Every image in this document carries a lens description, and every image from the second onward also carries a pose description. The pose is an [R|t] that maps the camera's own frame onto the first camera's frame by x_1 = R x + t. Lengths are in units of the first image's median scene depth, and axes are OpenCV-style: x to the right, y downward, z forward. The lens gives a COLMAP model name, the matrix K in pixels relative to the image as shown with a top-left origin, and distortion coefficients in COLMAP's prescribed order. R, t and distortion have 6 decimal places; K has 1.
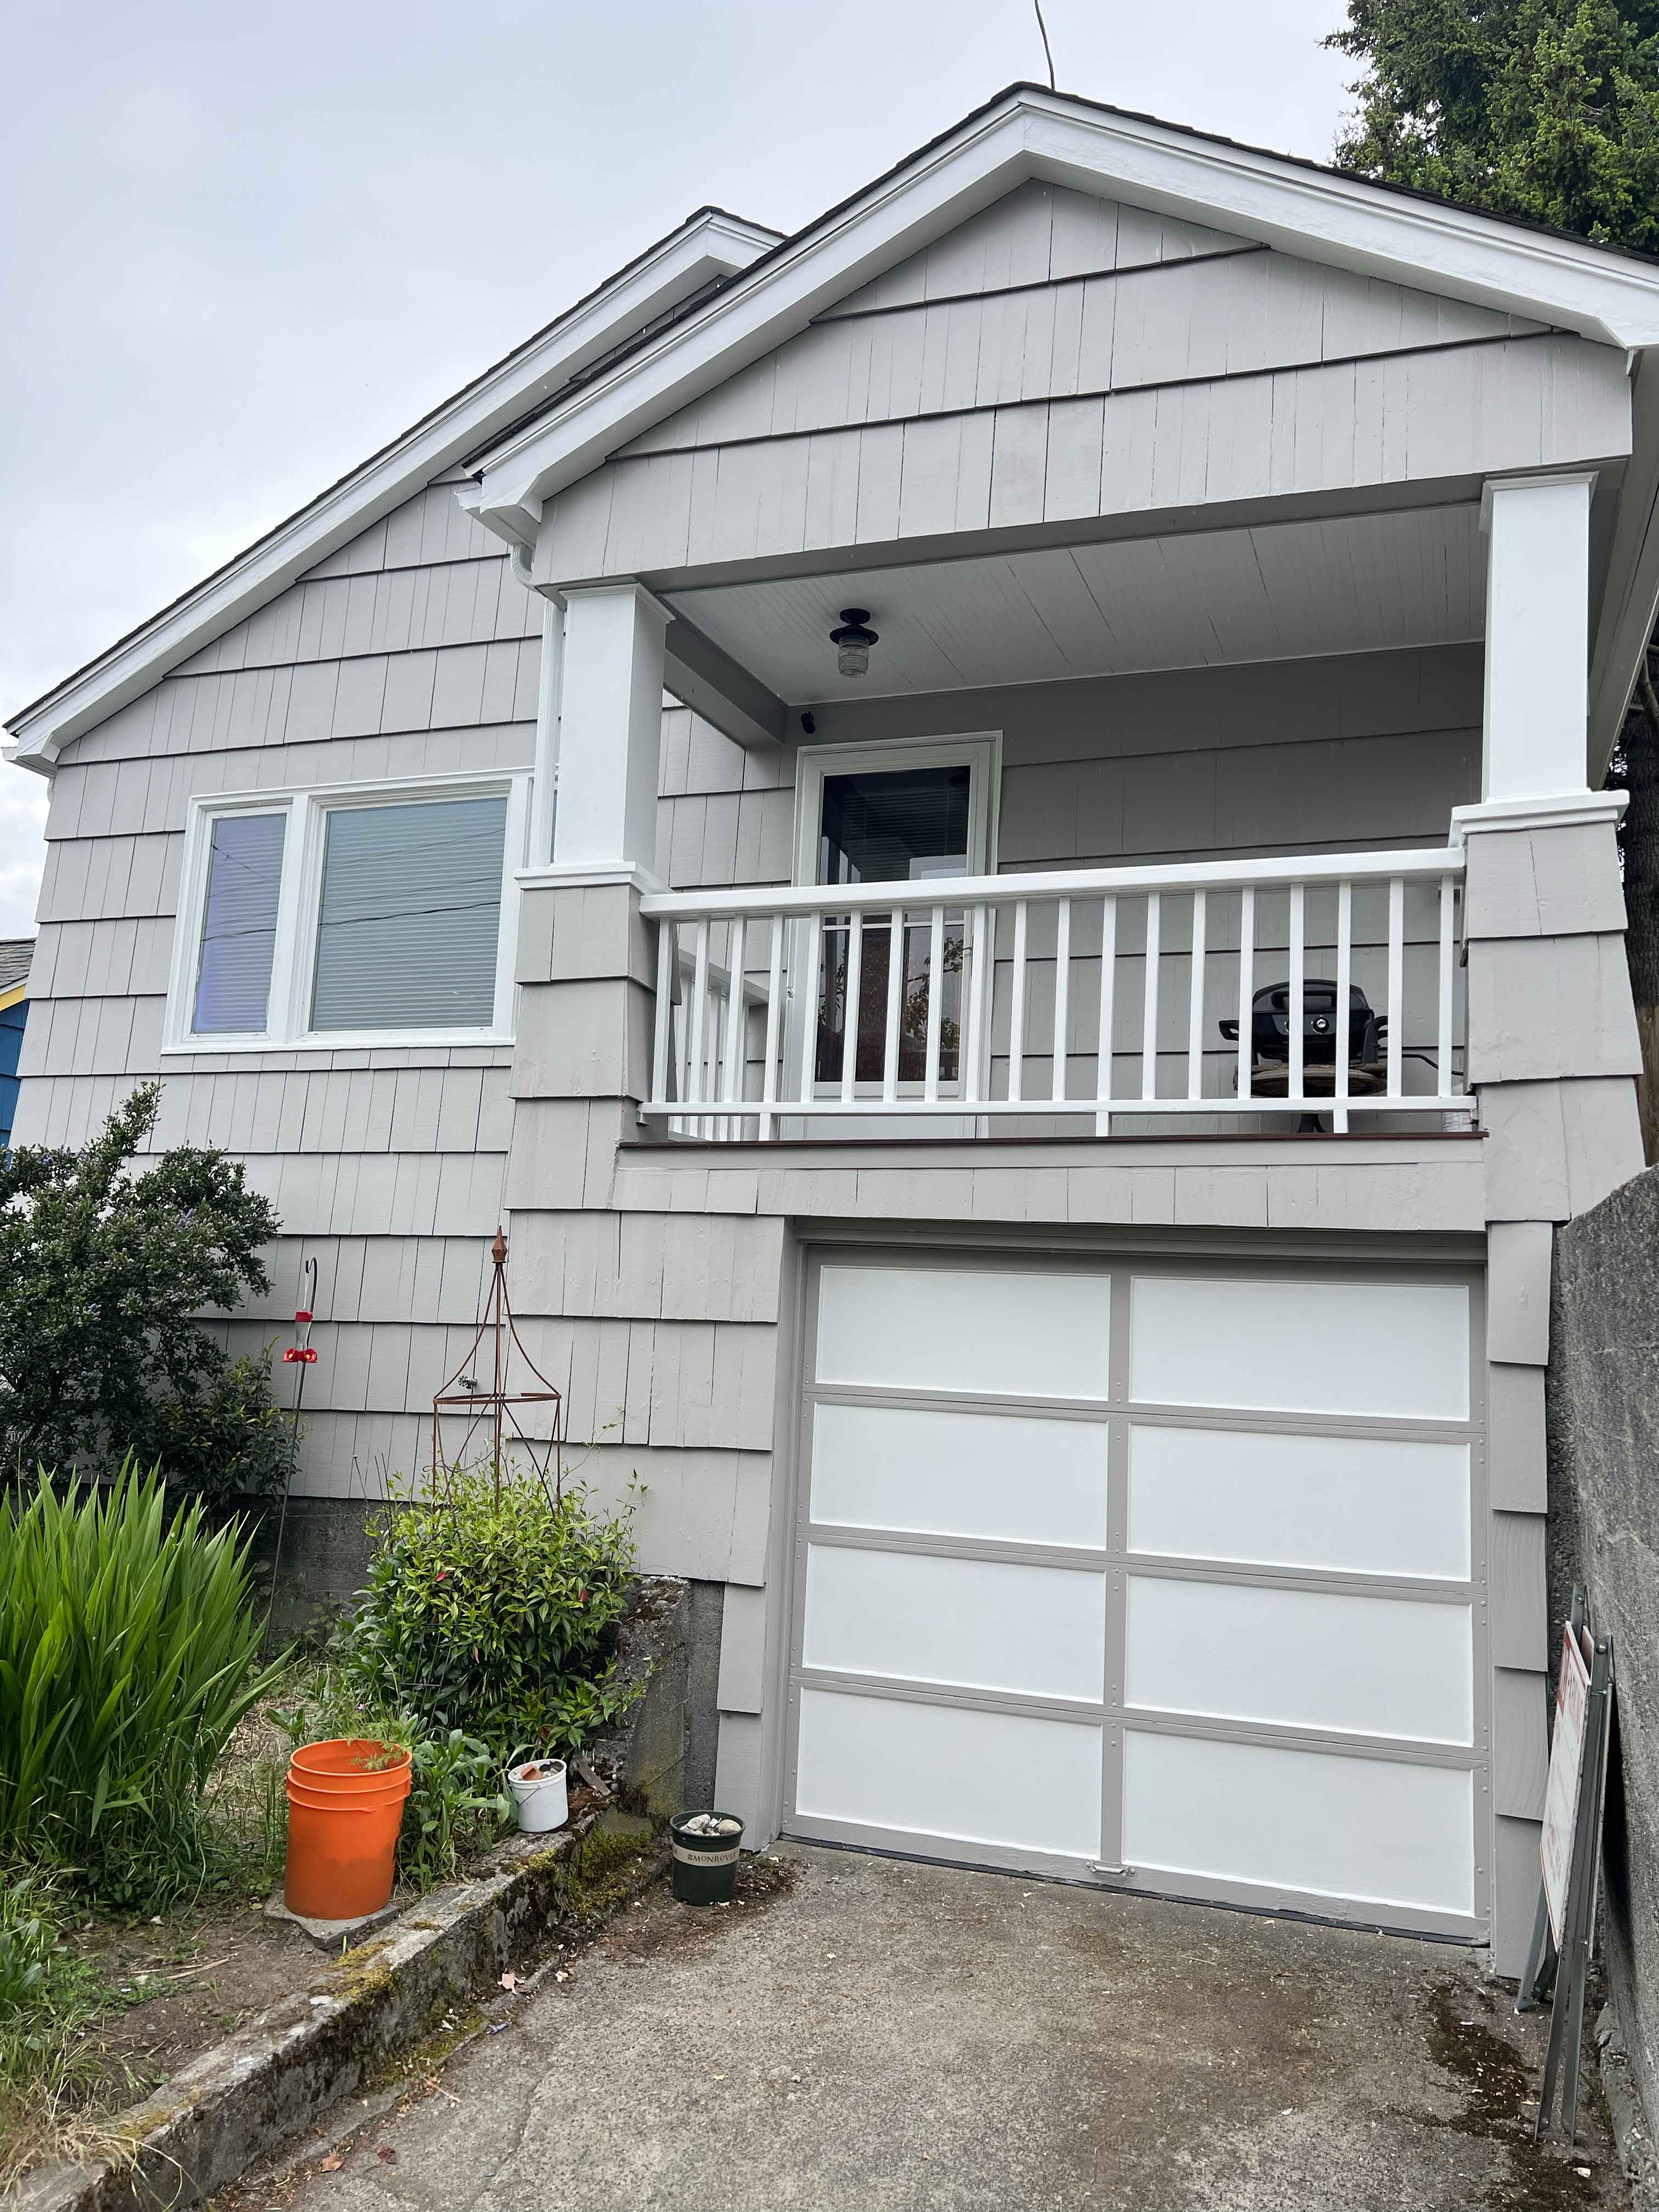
lens RADIAL K [[1682.7, 0, 858.8], [0, 1682.7, 1106.7], [0, 0, 1]] dist [0.085887, -0.094202]
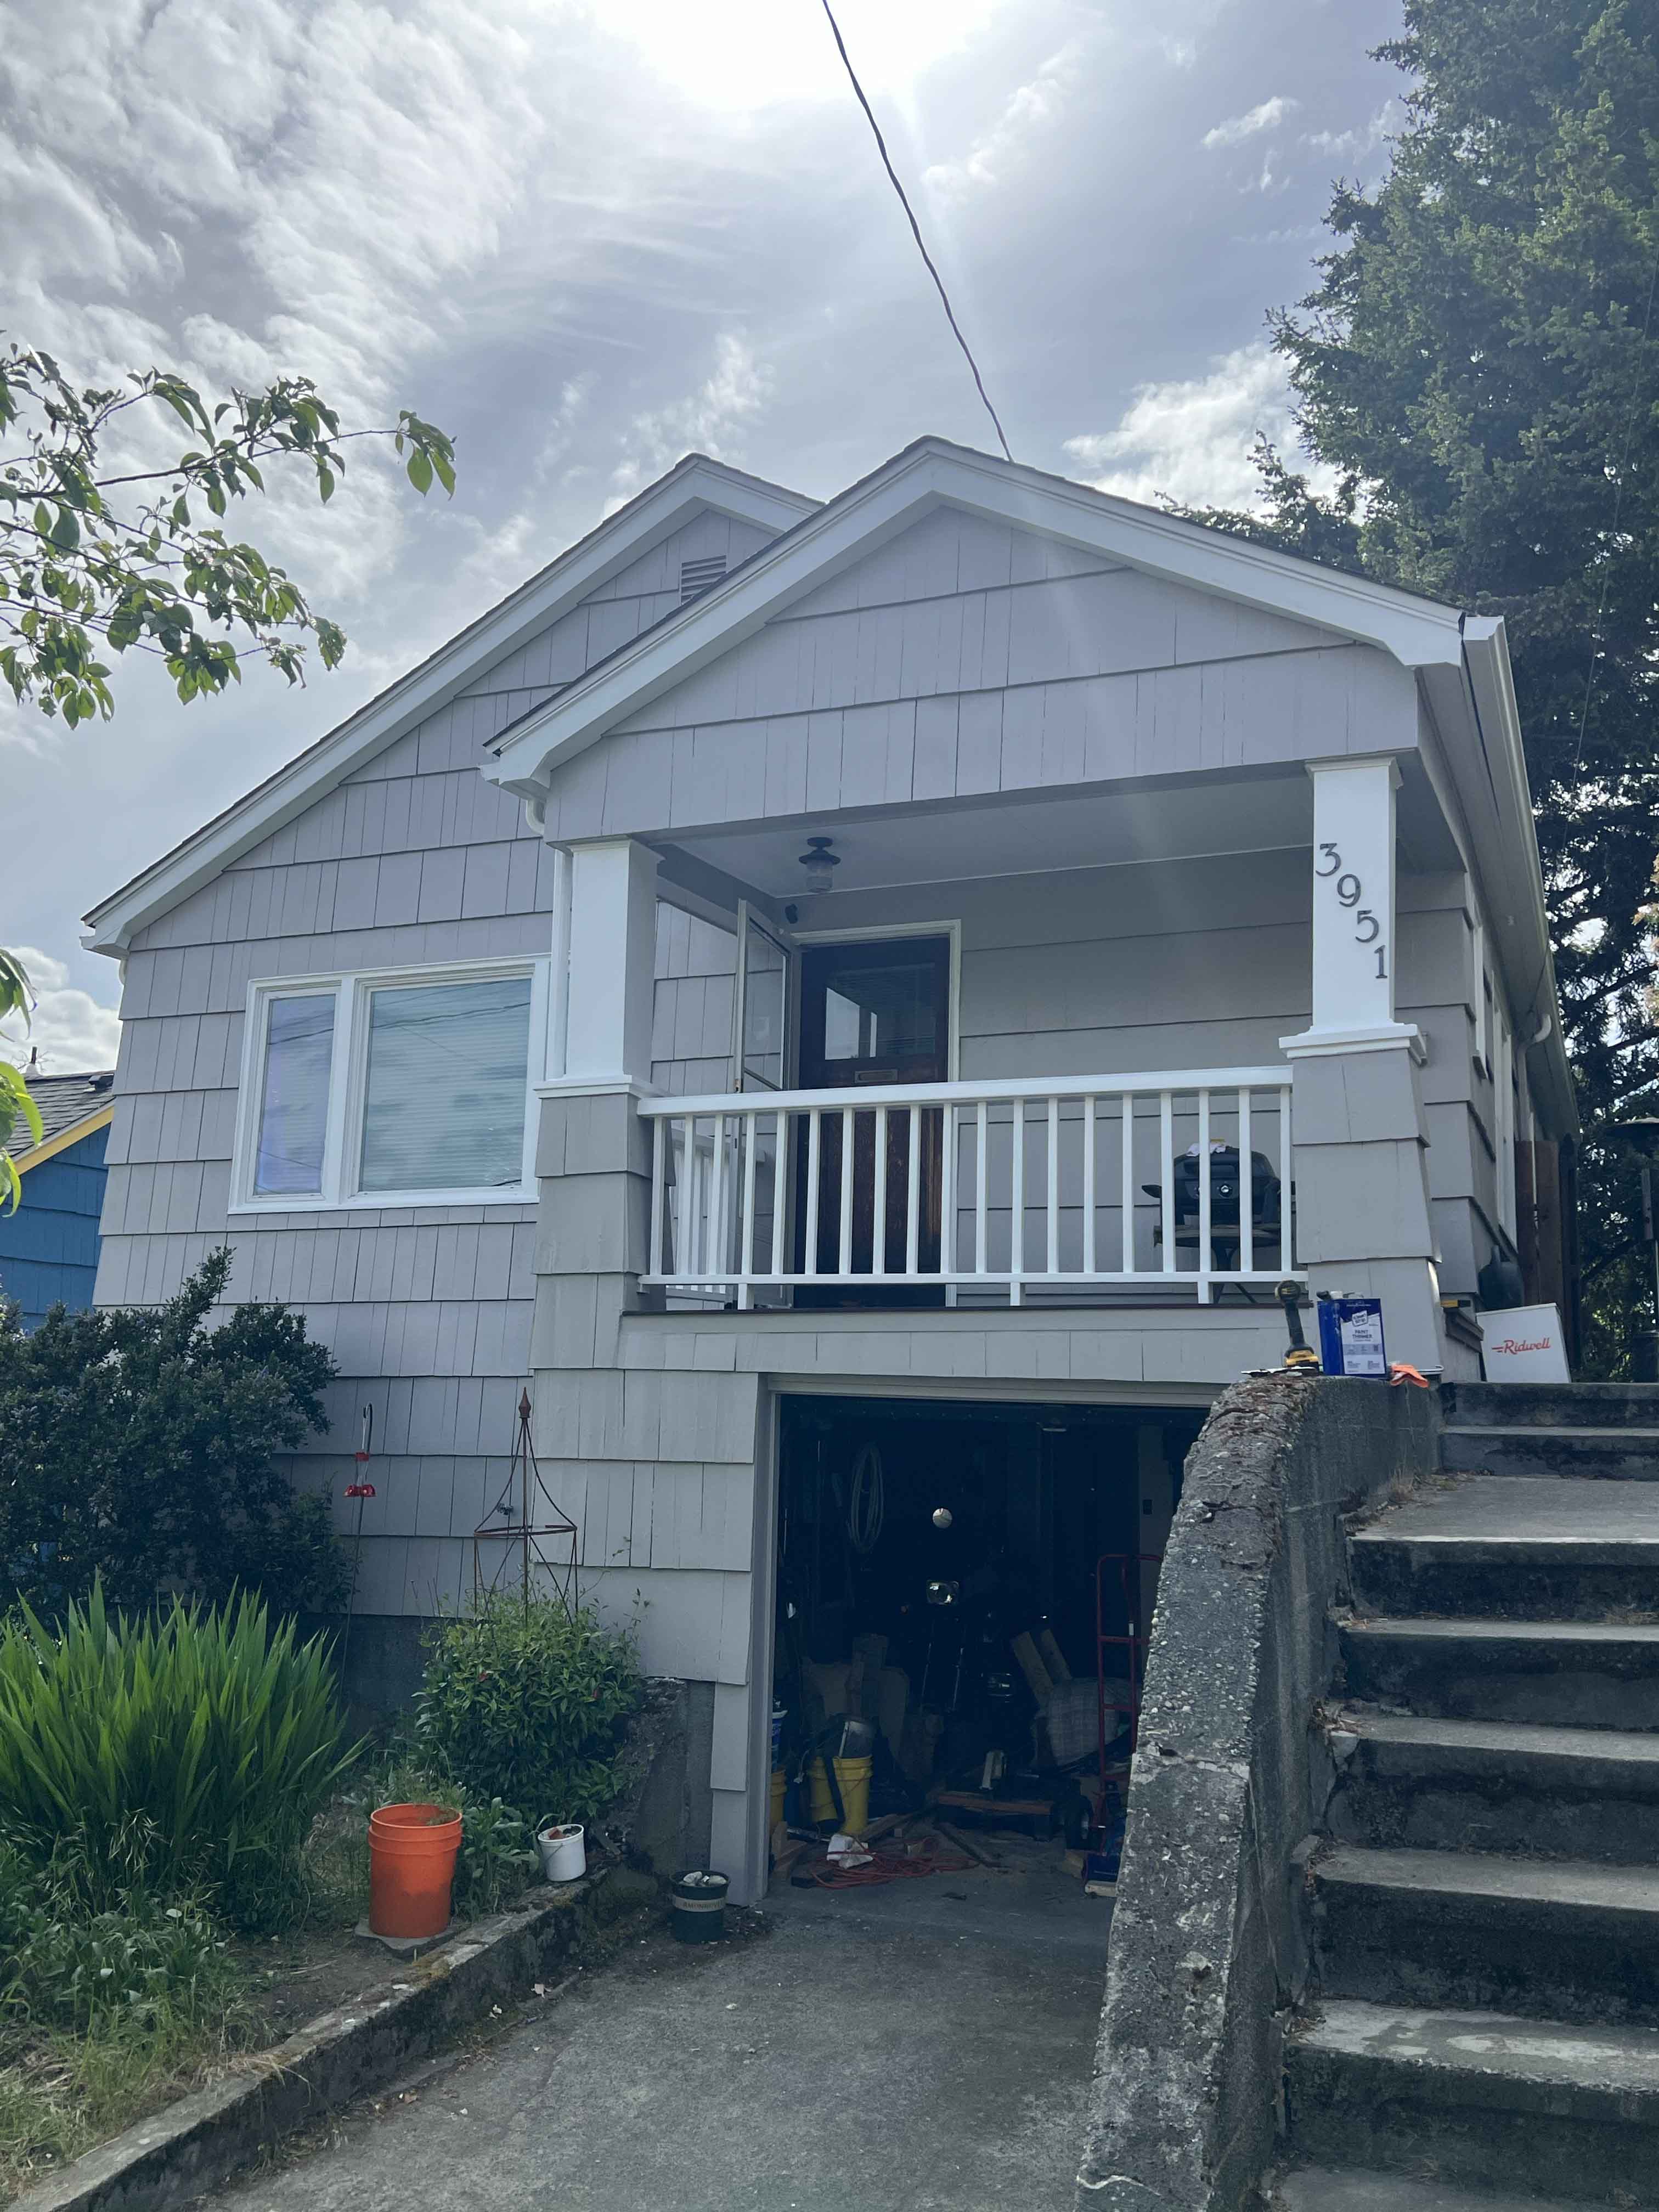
lens RADIAL K [[1922.2, 0, 829.5], [0, 1922.2, 1106.0], [0, 0, 1]] dist [0.121789, -0.183248]
pose [[0.997597, -0.029029, -0.062914, 0.107003], [0.027321, 0.999239, -0.027831, -0.093218], [0.063675, 0.026046, 0.997631, -0.405444]]
